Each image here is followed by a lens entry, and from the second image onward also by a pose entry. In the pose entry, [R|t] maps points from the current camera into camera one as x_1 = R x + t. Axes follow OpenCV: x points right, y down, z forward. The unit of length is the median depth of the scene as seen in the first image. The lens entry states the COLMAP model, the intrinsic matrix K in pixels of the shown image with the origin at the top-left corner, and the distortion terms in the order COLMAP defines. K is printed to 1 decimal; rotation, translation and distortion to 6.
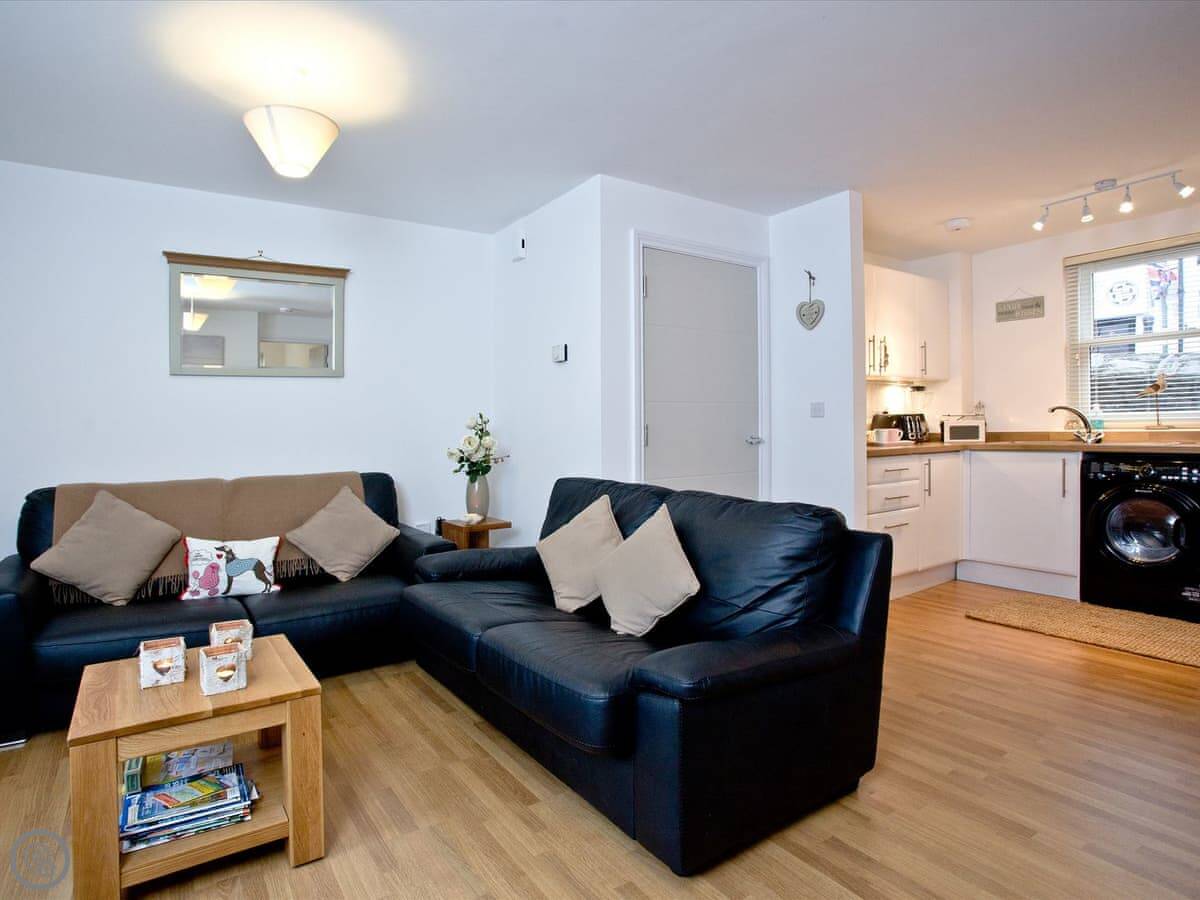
lens RADIAL K [[661.1, 0, 570.0], [0, 661.1, 434.0], [0, 0, 1]] dist [-0.057773, 0.019474]
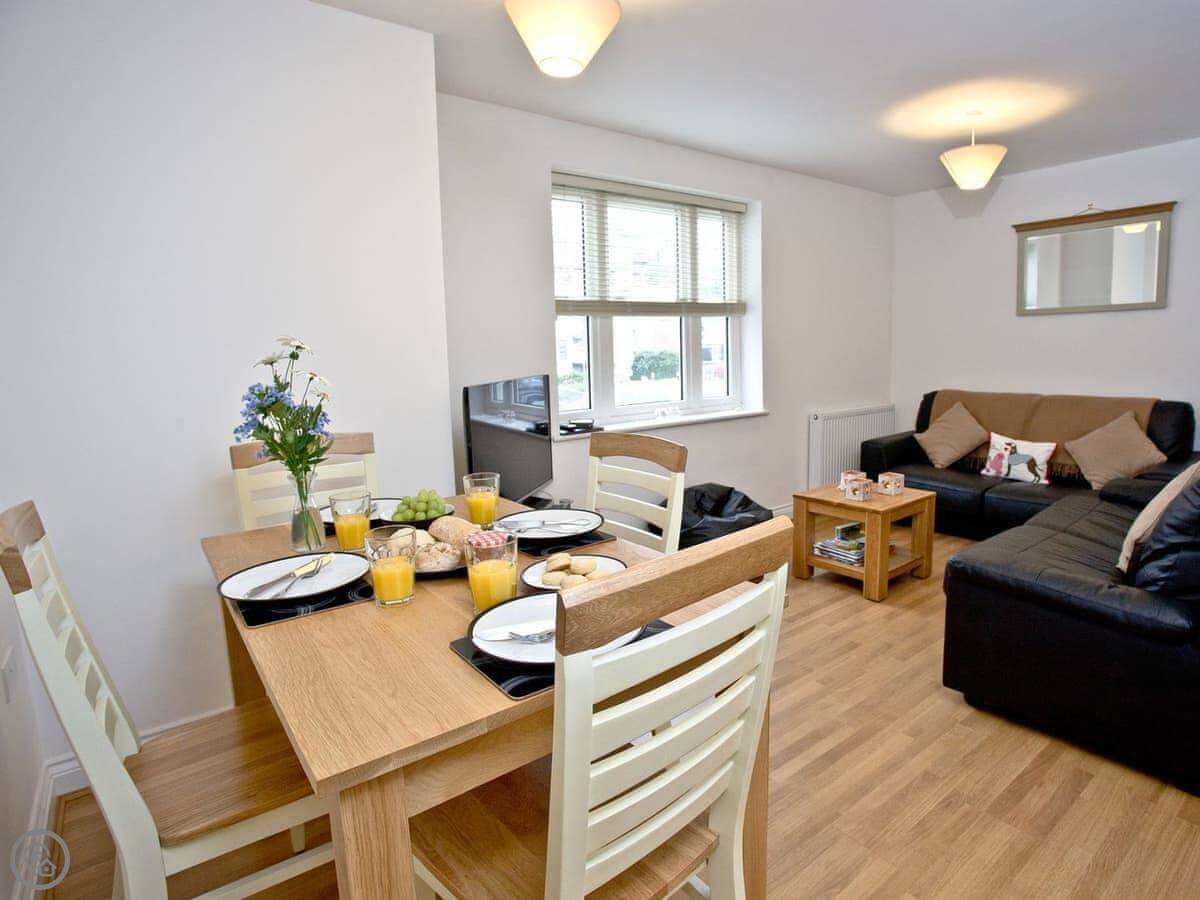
lens RADIAL K [[661.1, 0, 601.3], [0, 661.1, 445.1], [0, 0, 1]] dist [-0.057773, 0.019474]
pose [[0.004201, 0.156913, -0.987604, 0.835697], [0.027988, 0.987207, 0.156969, -0.065031], [0.999599, -0.028300, -0.000244, 0.120829]]
